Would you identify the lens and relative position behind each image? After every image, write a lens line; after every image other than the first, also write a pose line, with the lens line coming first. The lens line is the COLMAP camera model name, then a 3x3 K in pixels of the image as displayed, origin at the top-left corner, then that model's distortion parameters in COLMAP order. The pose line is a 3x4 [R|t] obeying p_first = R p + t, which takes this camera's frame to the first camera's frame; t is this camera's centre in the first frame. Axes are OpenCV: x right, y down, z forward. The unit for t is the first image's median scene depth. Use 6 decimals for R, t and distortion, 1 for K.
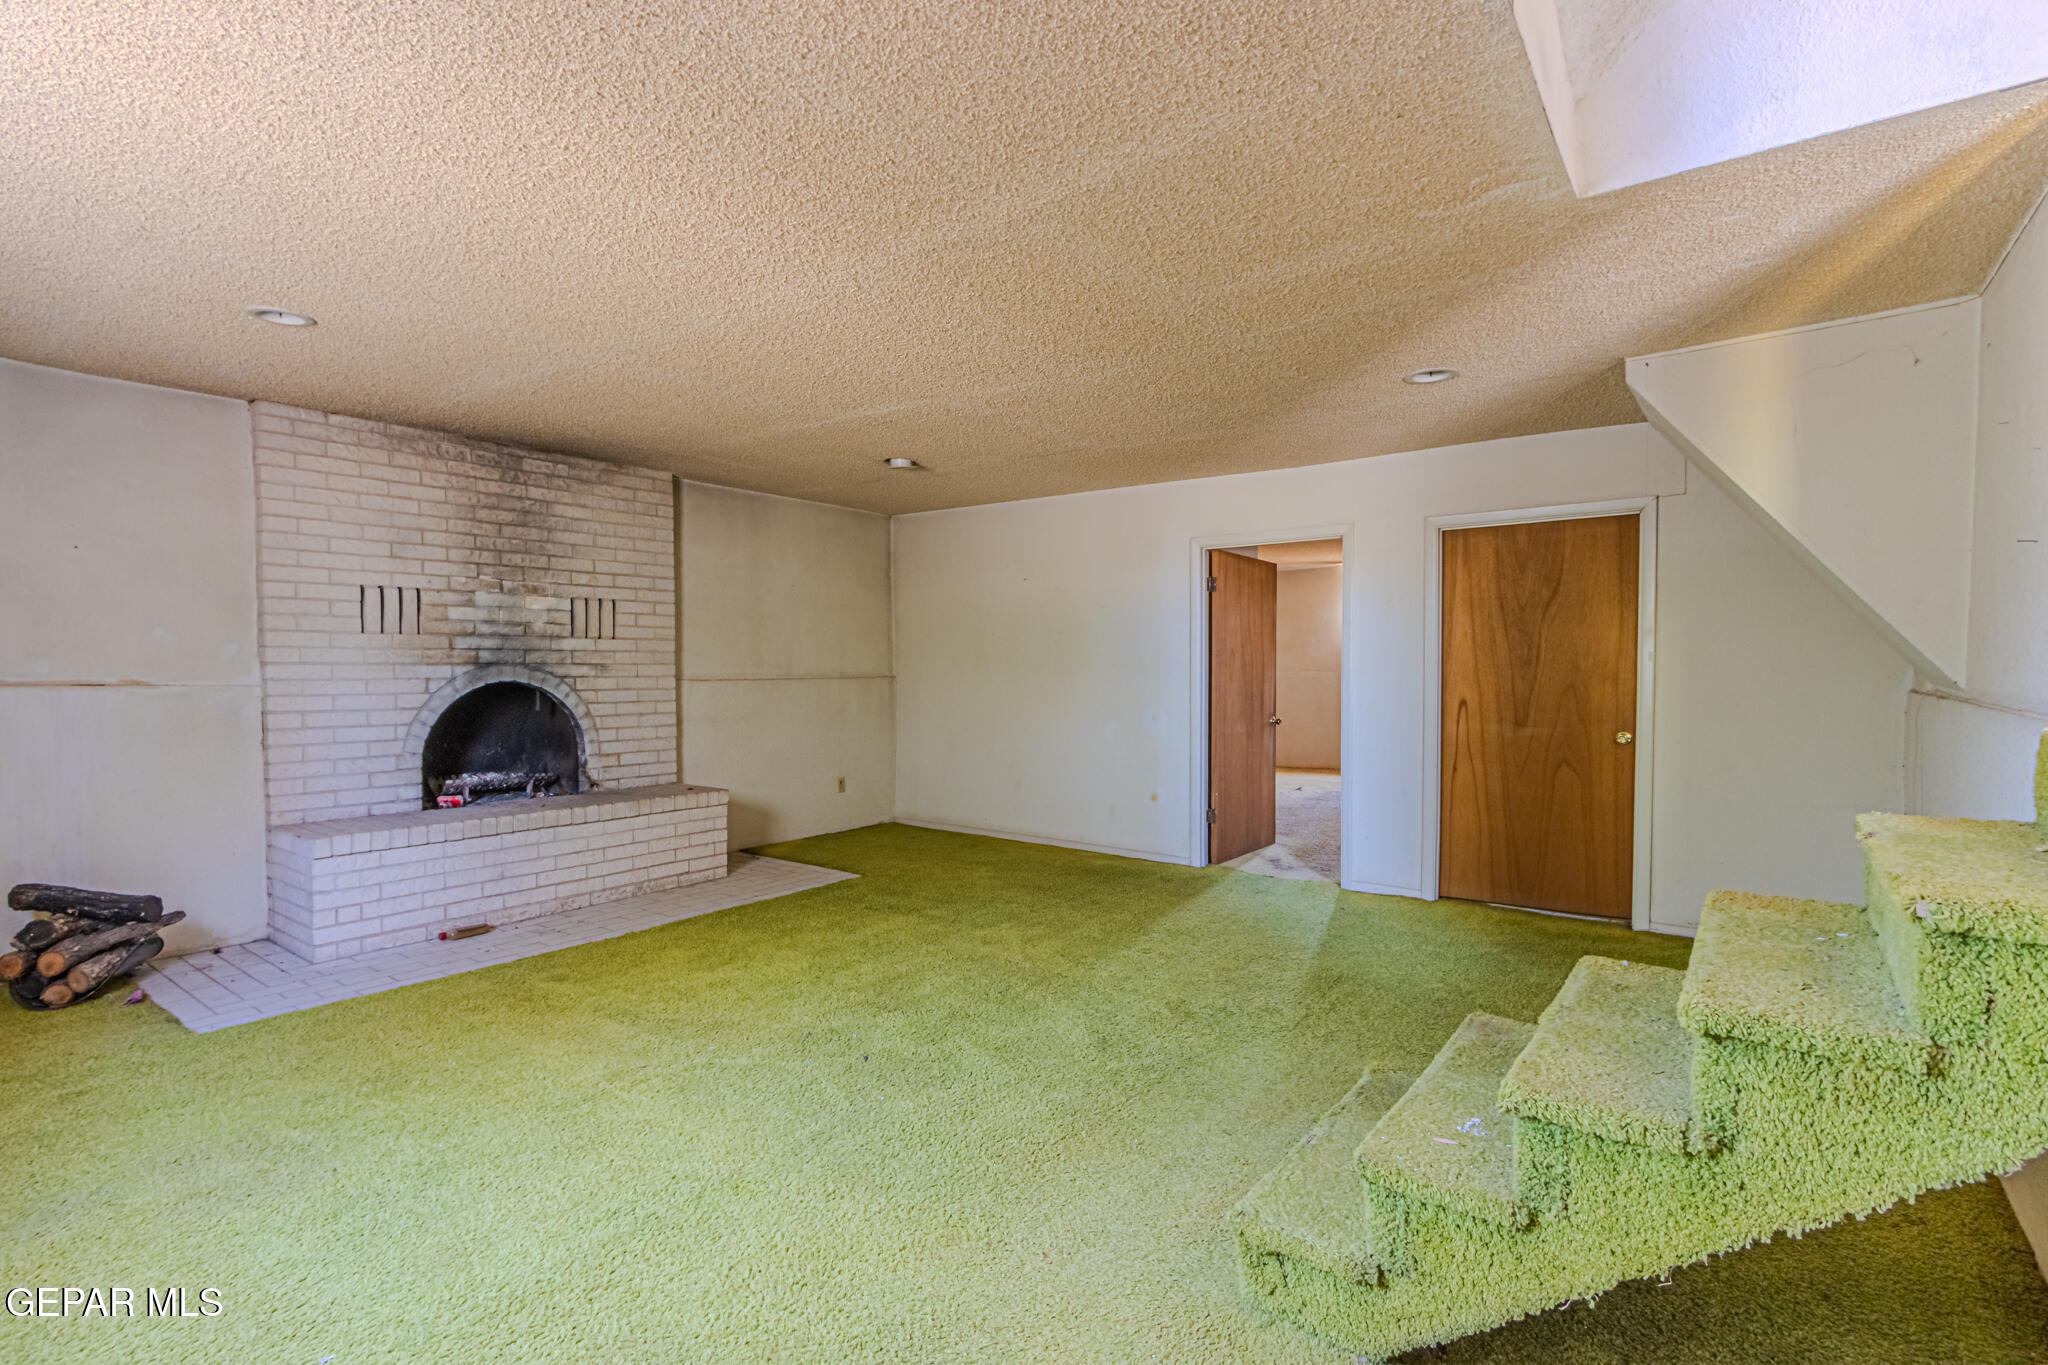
lens RADIAL K [[948.7, 0, 1026.8], [0, 948.7, 680.8], [0, 0, 1]] dist [0.005089, 0.000368]
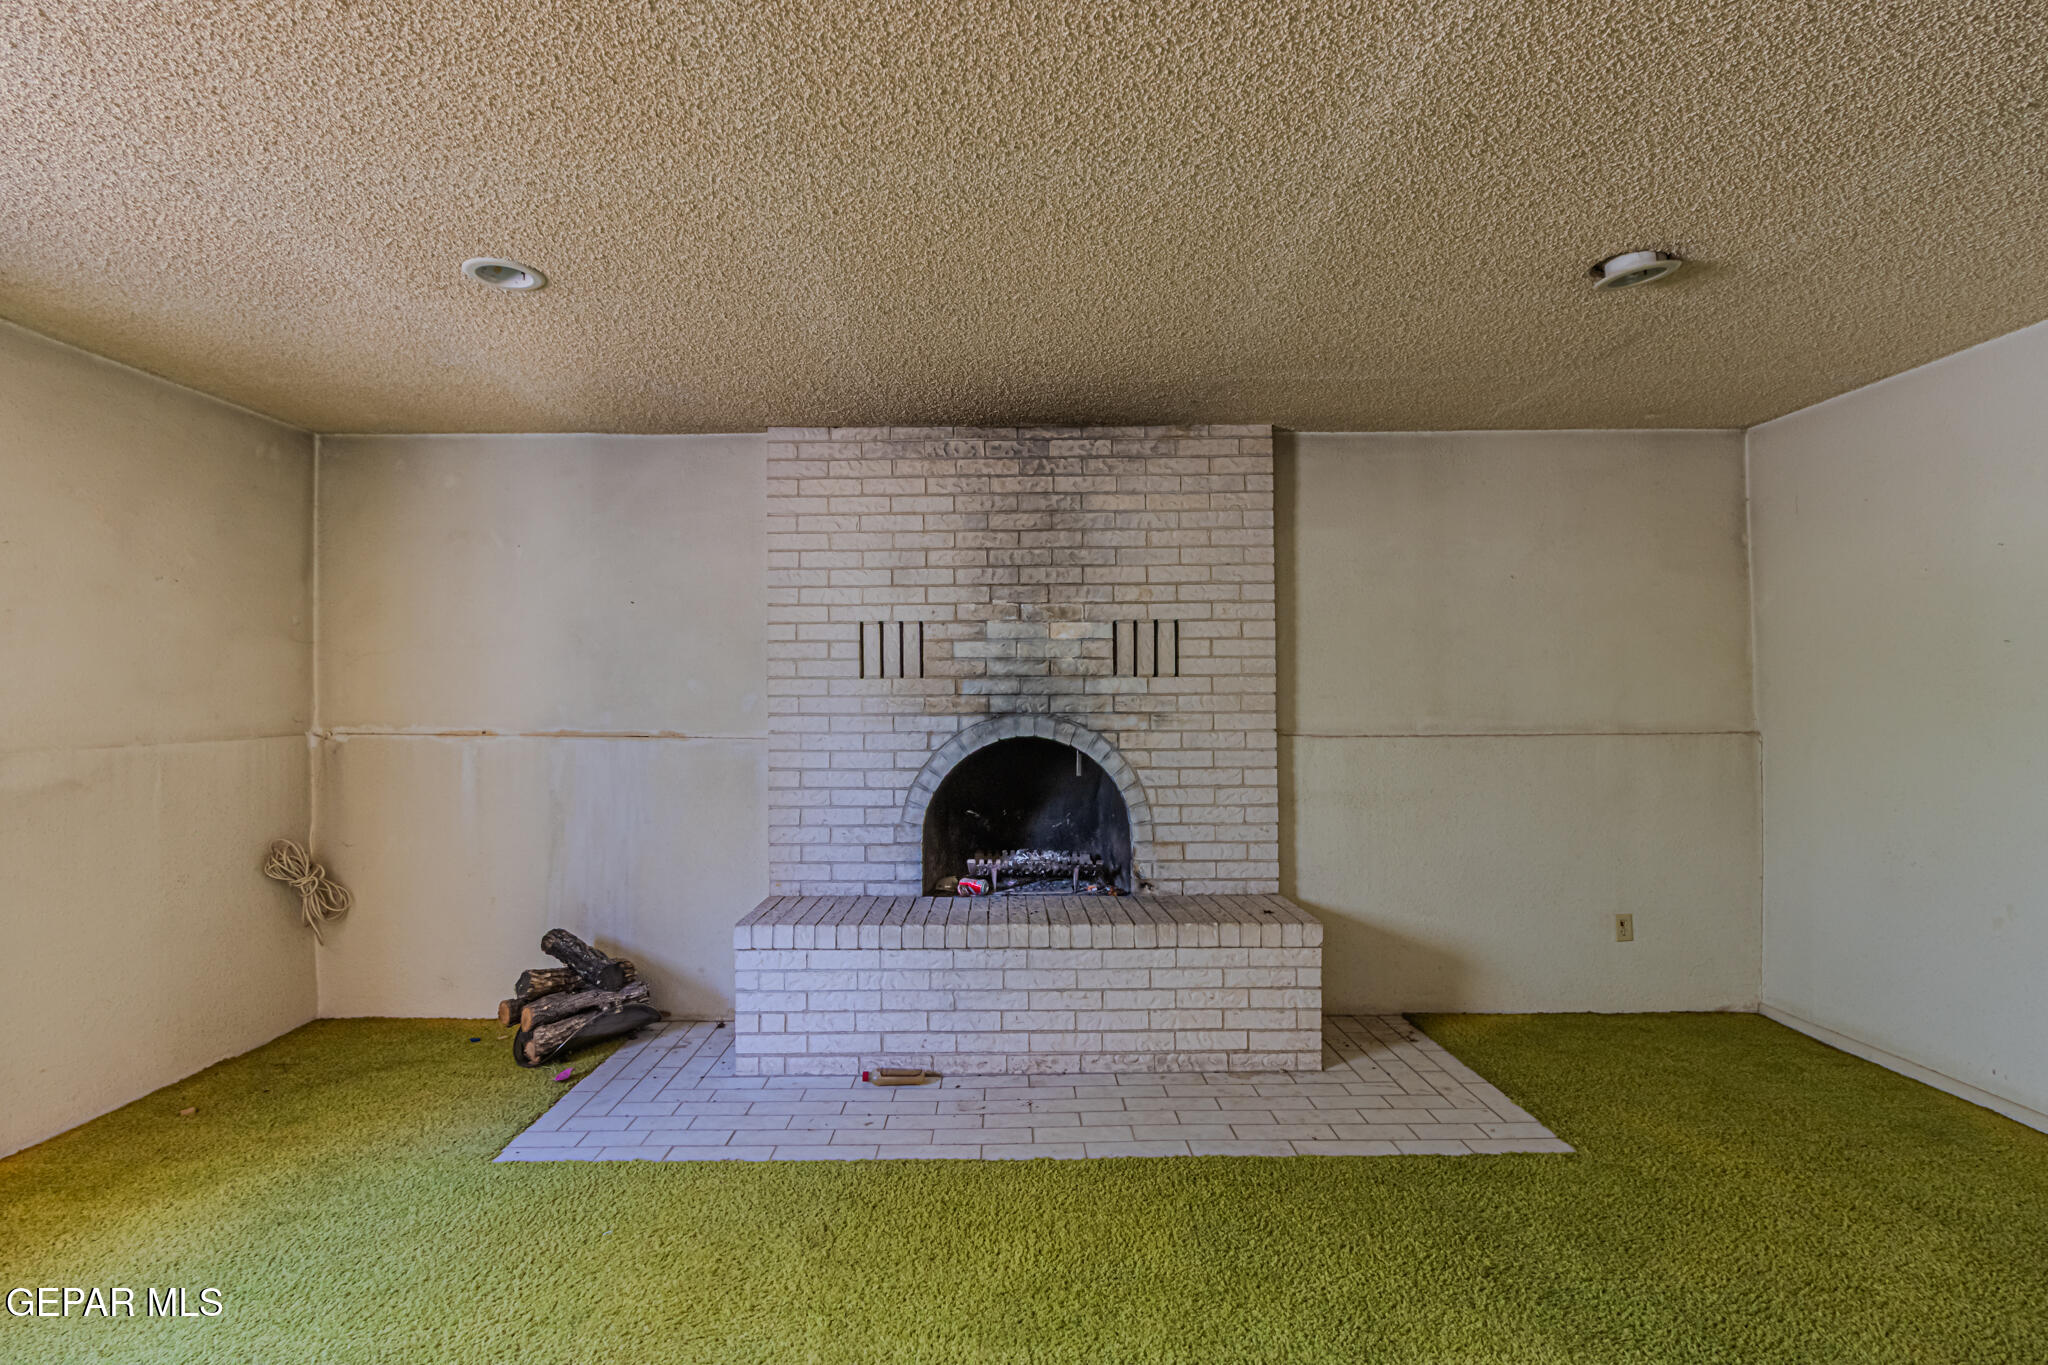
lens RADIAL K [[948.7, 0, 1011.5], [0, 948.7, 695.7], [0, 0, 1]] dist [0.005089, 0.000368]
pose [[0.599432, -0.015734, -0.800271, 0.054617], [-0.007390, 0.999655, -0.025190, -0.013256], [0.800392, 0.021014, 0.599109, 0.559850]]
